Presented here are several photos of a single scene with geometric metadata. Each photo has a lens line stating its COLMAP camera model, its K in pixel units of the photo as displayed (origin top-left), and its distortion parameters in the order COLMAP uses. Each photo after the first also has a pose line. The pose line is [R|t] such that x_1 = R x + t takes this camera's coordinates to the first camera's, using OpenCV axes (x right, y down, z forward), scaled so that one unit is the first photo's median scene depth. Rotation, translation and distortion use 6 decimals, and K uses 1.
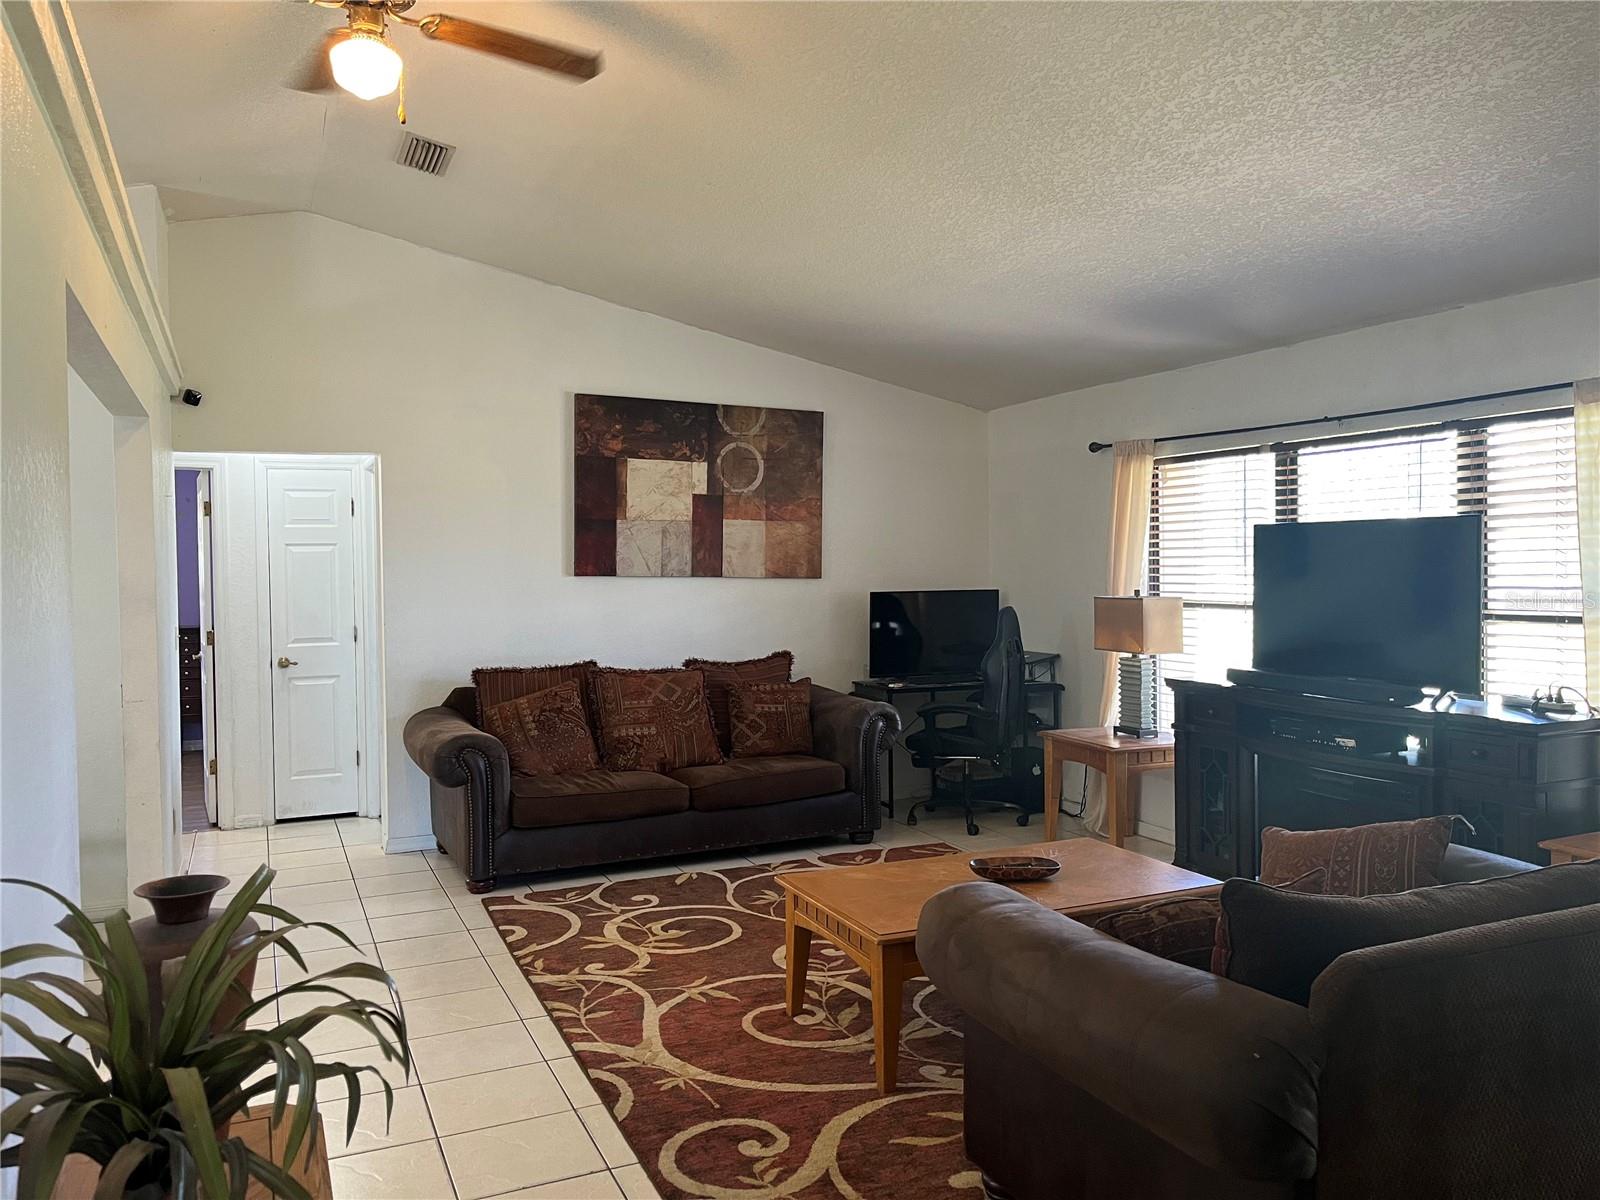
lens RADIAL K [[1217.9, 0, 788.1], [0, 1217.9, 590.8], [0, 0, 1]] dist [0.074193, -0.088976]
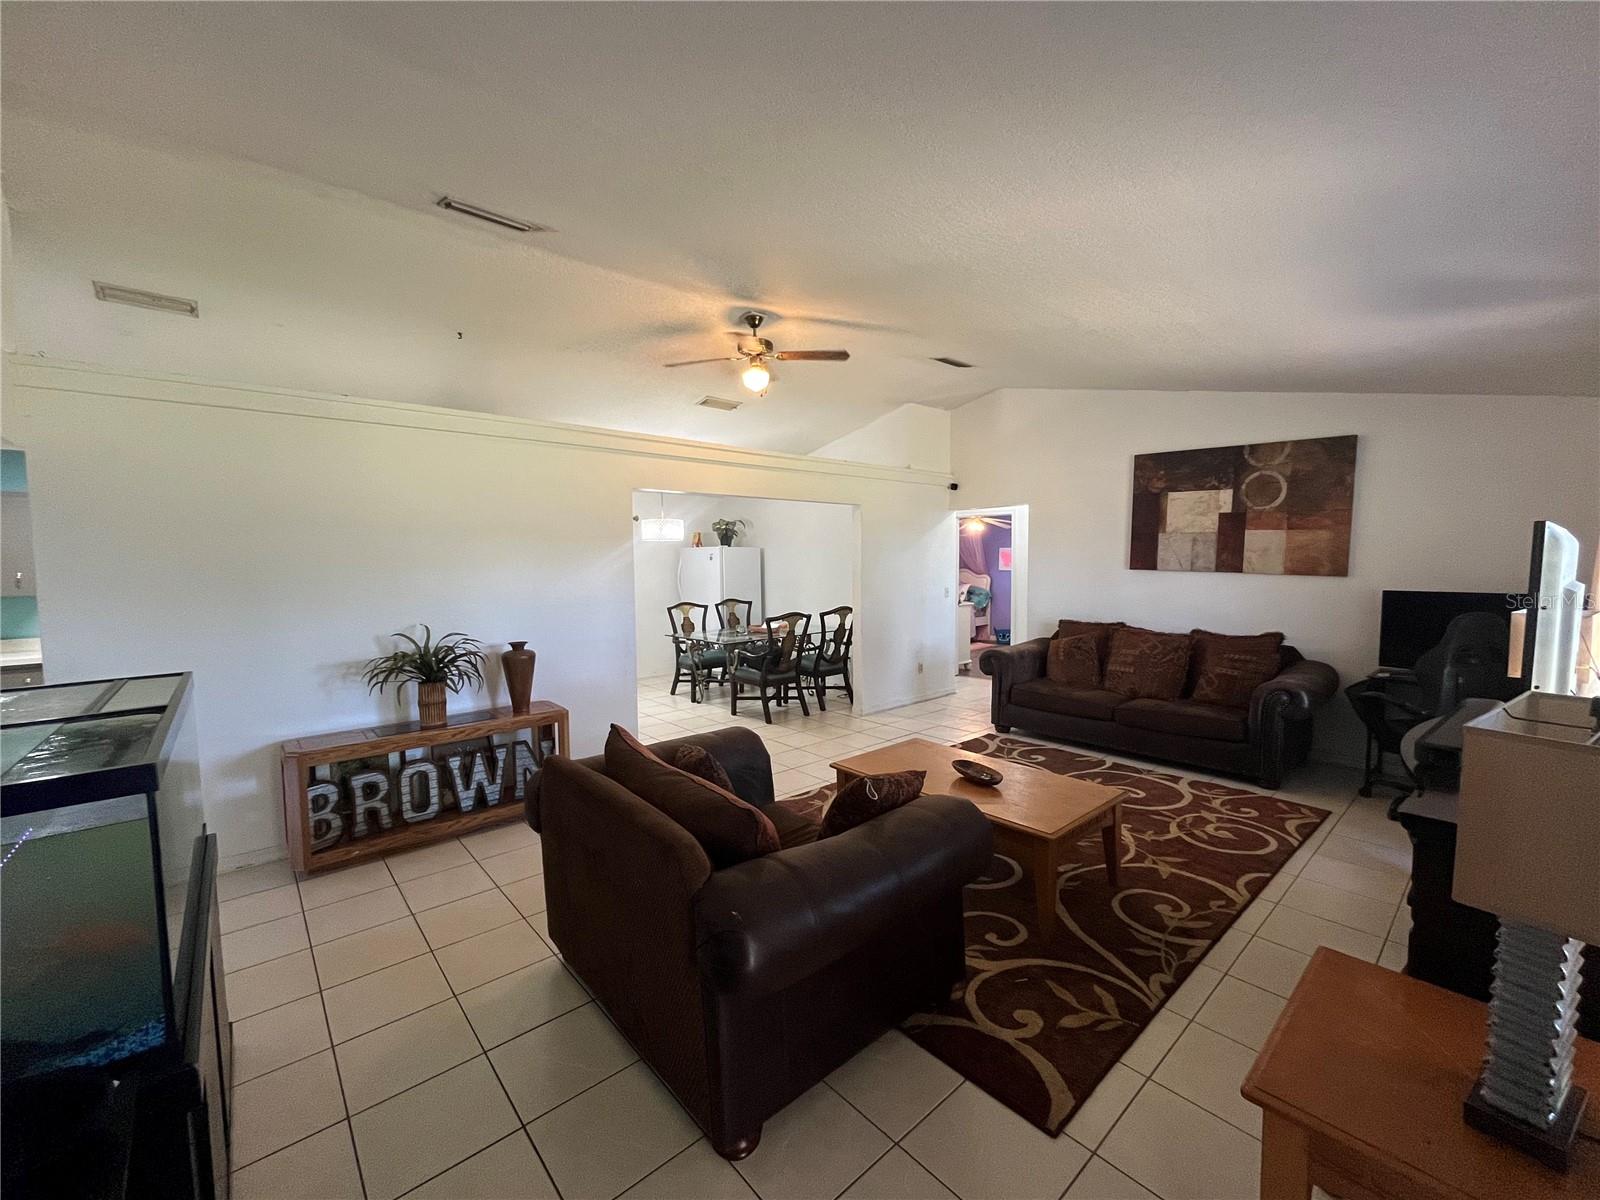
lens RADIAL K [[649.7, 0, 799.7], [0, 649.7, 601.8], [0, 0, 1]] dist [-0.002127, -0.000150]
pose [[0.304456, 0.074668, -0.949595, 0.579985], [-0.018959, 0.997200, 0.072333, -0.026332], [0.952338, -0.004018, 0.305019, 0.365036]]
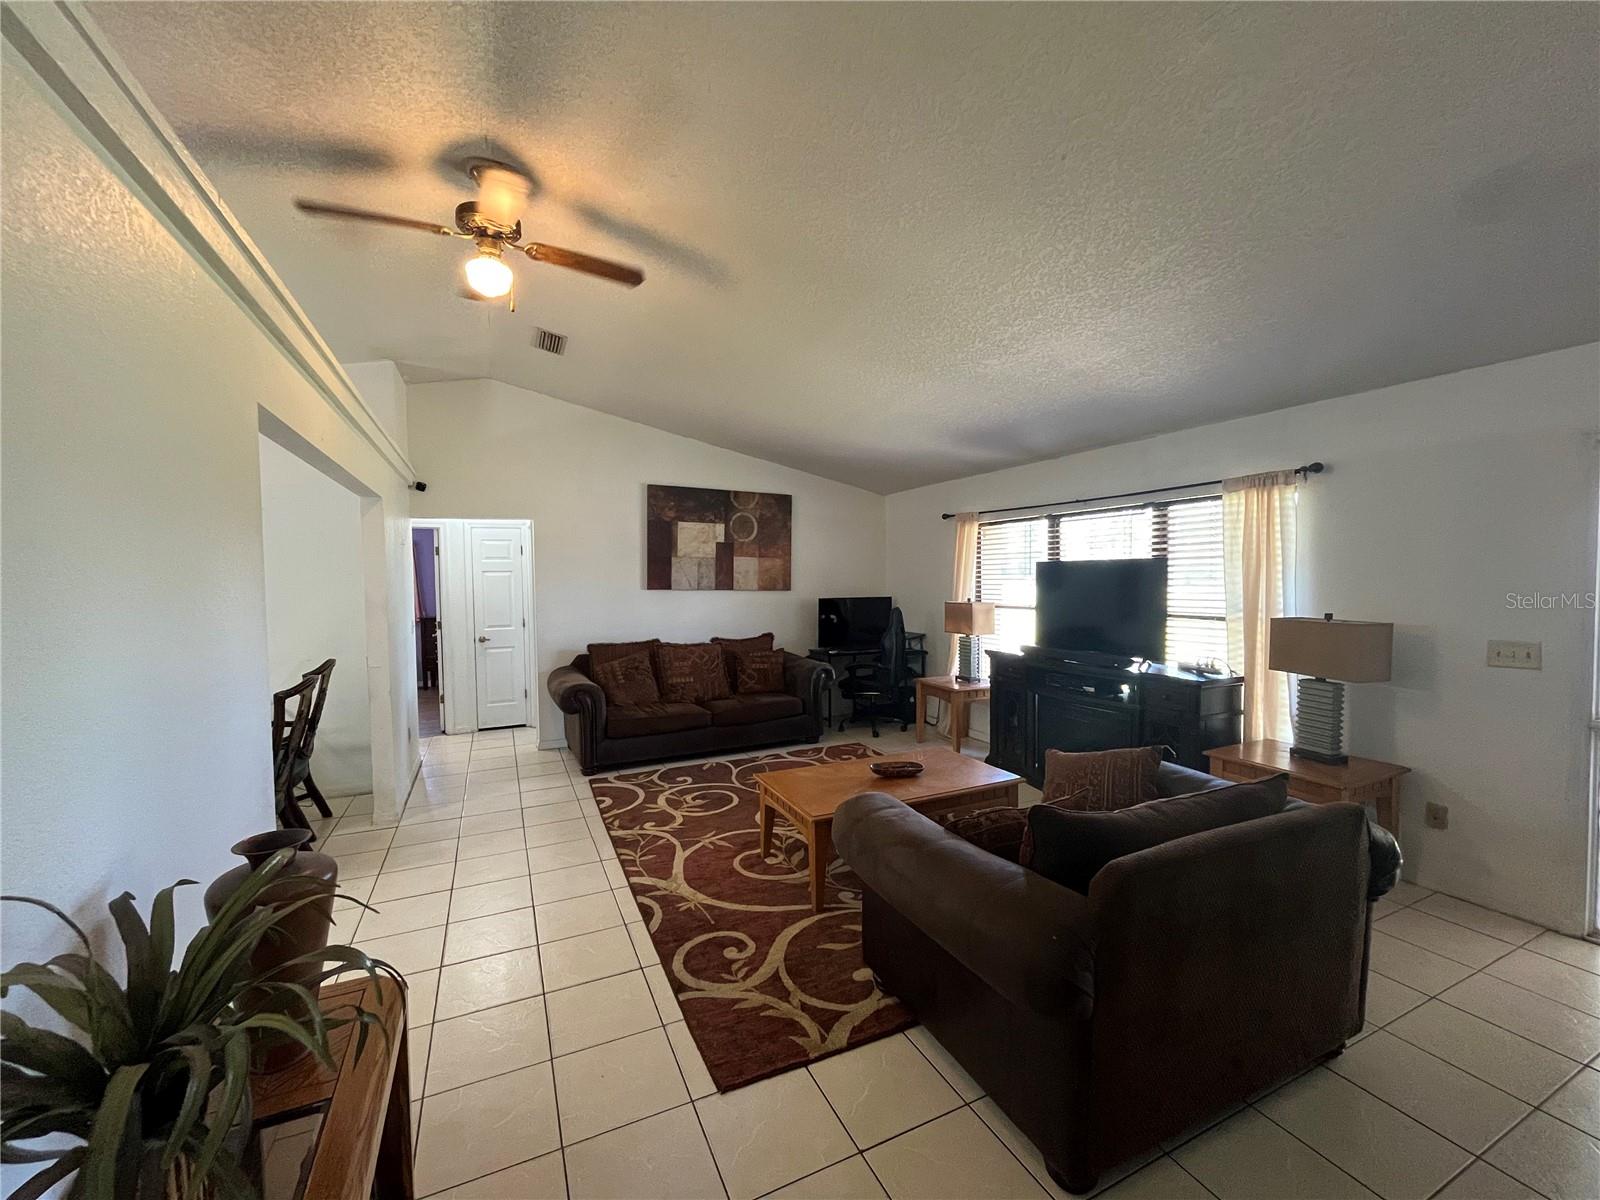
lens RADIAL K [[649.7, 0, 799.7], [0, 649.7, 601.8], [0, 0, 1]] dist [-0.002127, -0.000150]
pose [[0.999658, -0.000250, 0.026158, 0.019635], [-0.000135, 0.999892, 0.014724, -0.009771], [-0.026159, -0.014723, 0.999549, 0.082392]]
